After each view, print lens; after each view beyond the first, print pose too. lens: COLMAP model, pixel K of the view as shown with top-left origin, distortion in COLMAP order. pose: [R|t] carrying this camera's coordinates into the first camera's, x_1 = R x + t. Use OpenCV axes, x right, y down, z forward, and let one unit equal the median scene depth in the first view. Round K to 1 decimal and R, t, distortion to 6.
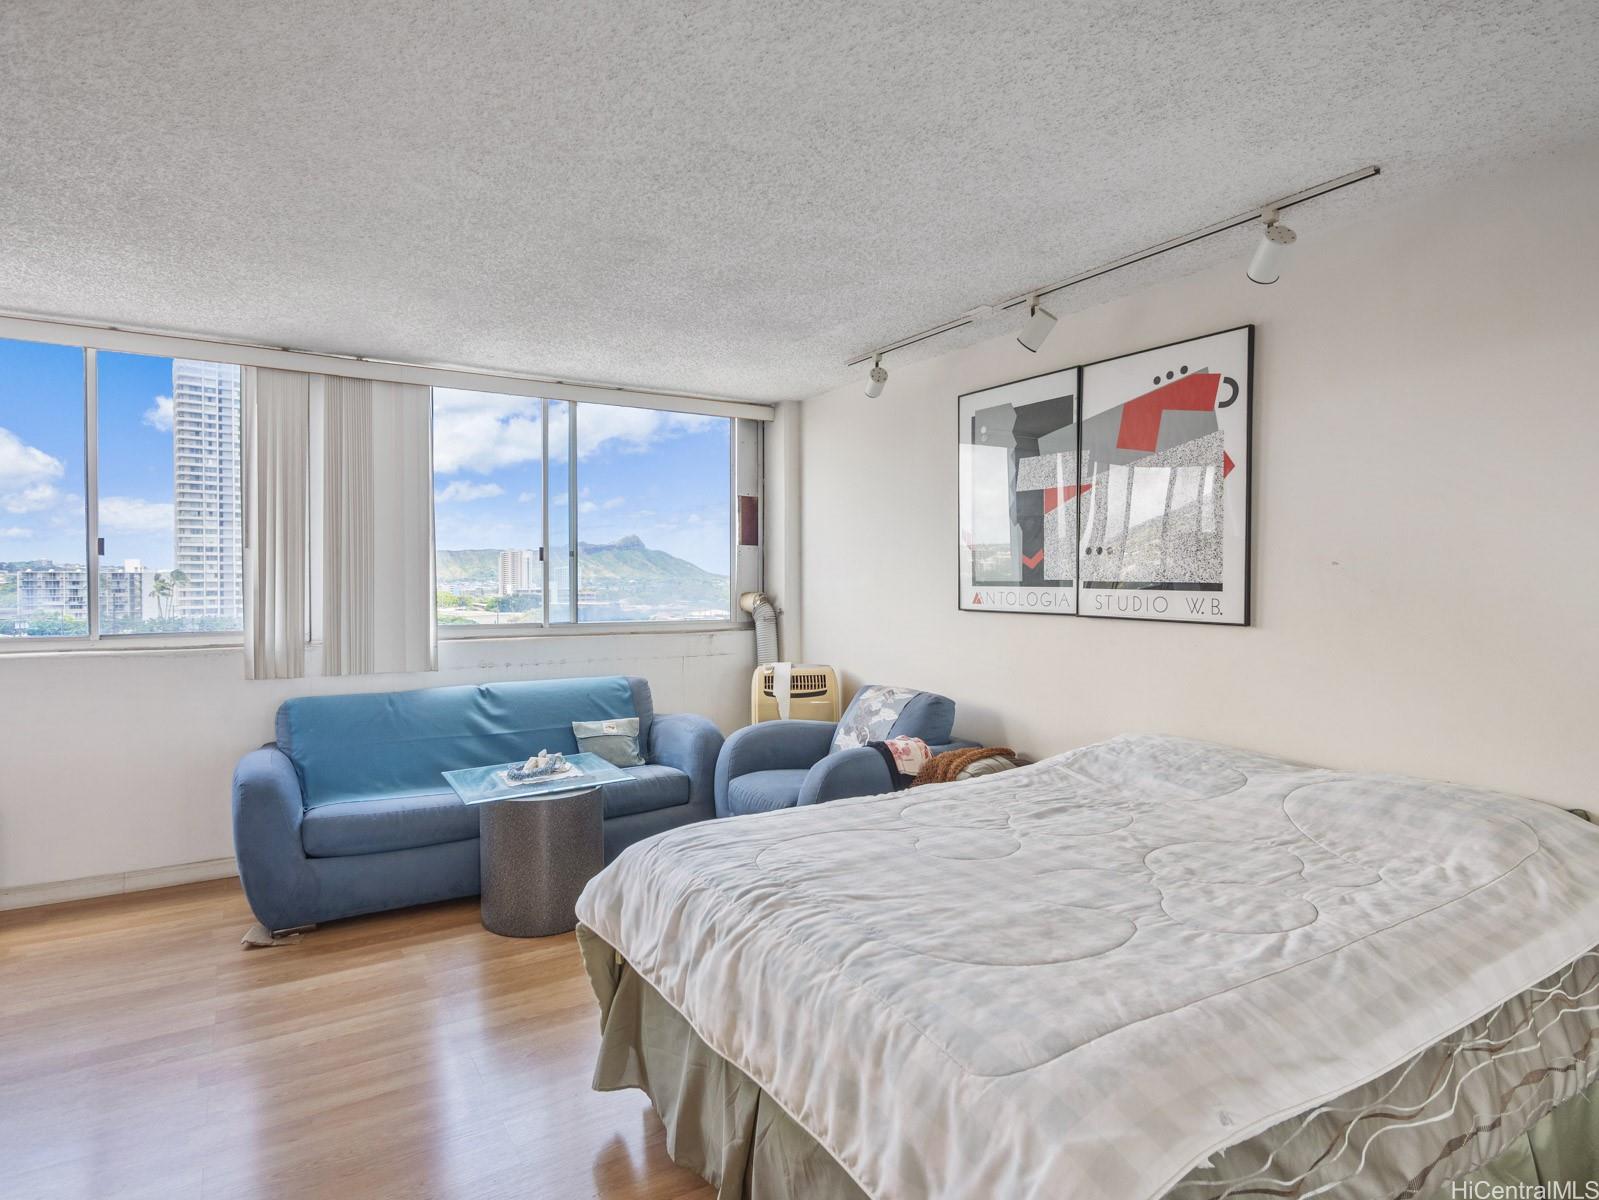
lens RADIAL K [[868.1, 0, 803.8], [0, 868.1, 593.8], [0, 0, 1]] dist [0.000523, -0.000008]
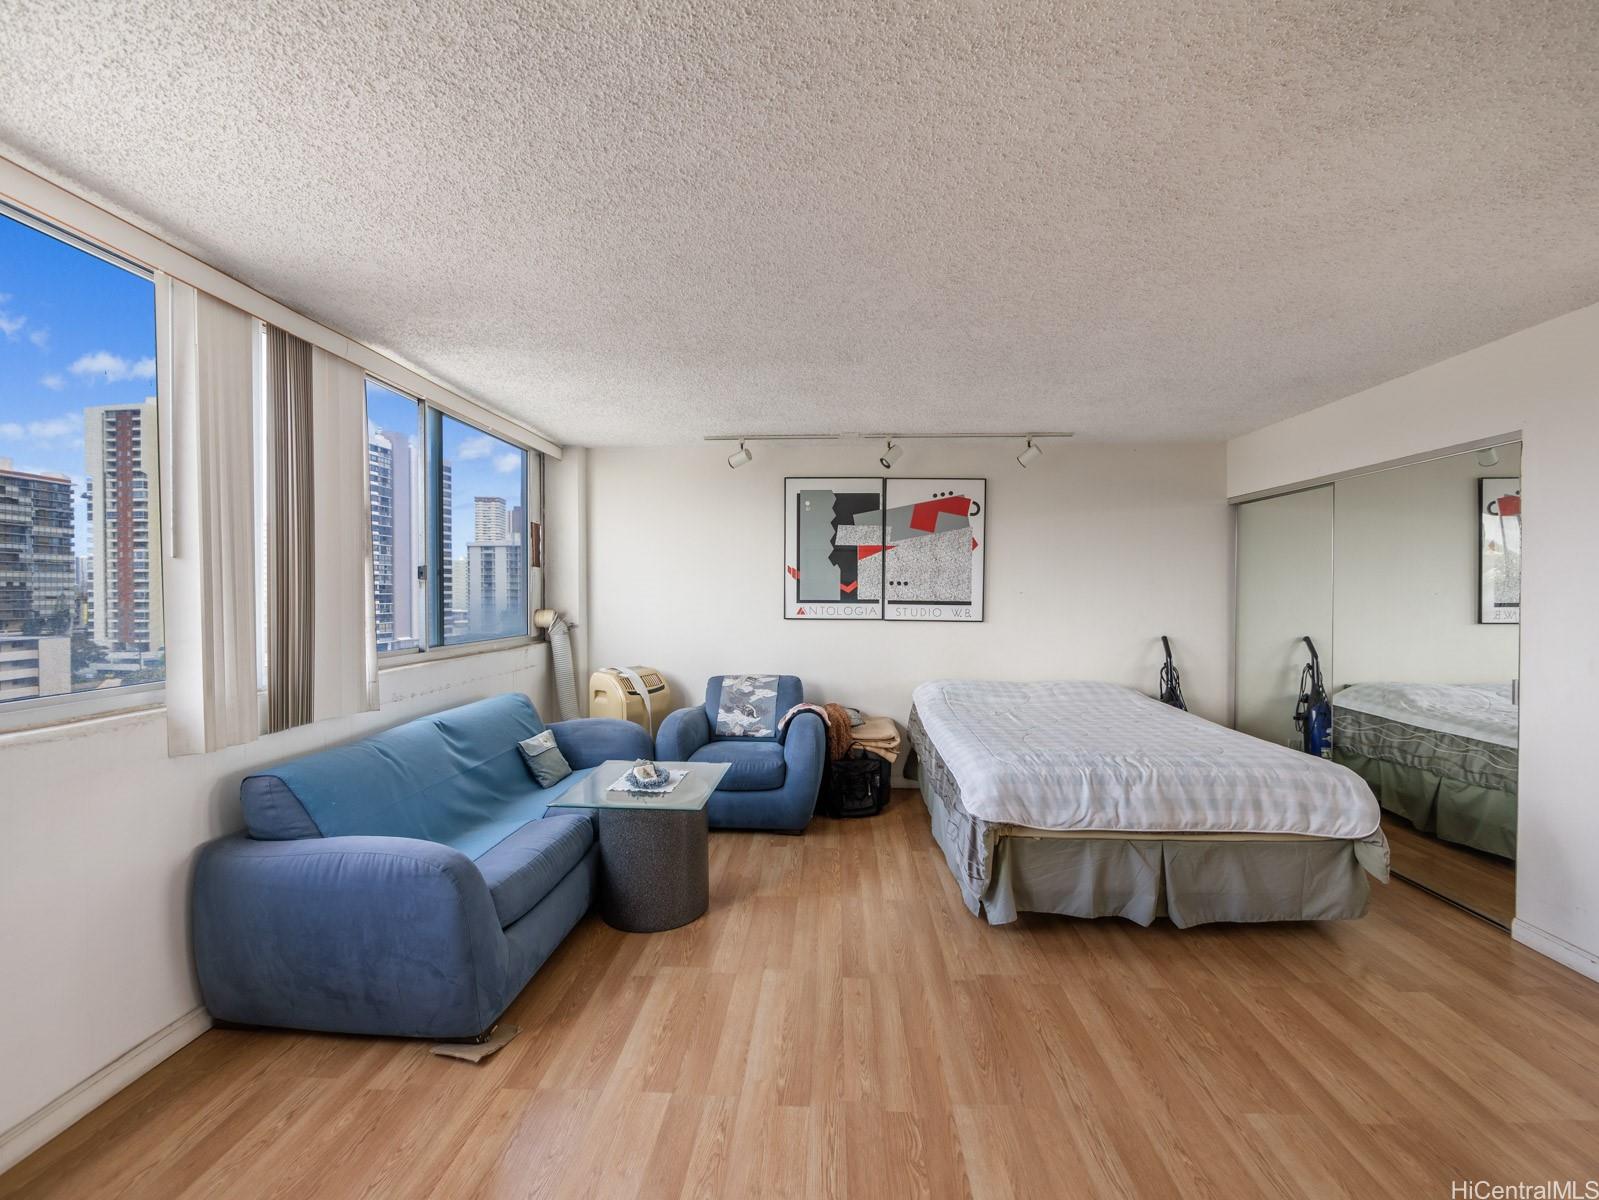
lens RADIAL K [[663.5, 0, 797.0], [0, 663.5, 601.7], [0, 0, 1]] dist [-0.010277, -0.000043]
pose [[0.576906, -0.008282, 0.816768, -0.908171], [0.009760, 0.999947, 0.003246, -0.018039], [-0.816752, 0.006099, 0.576957, 0.380381]]
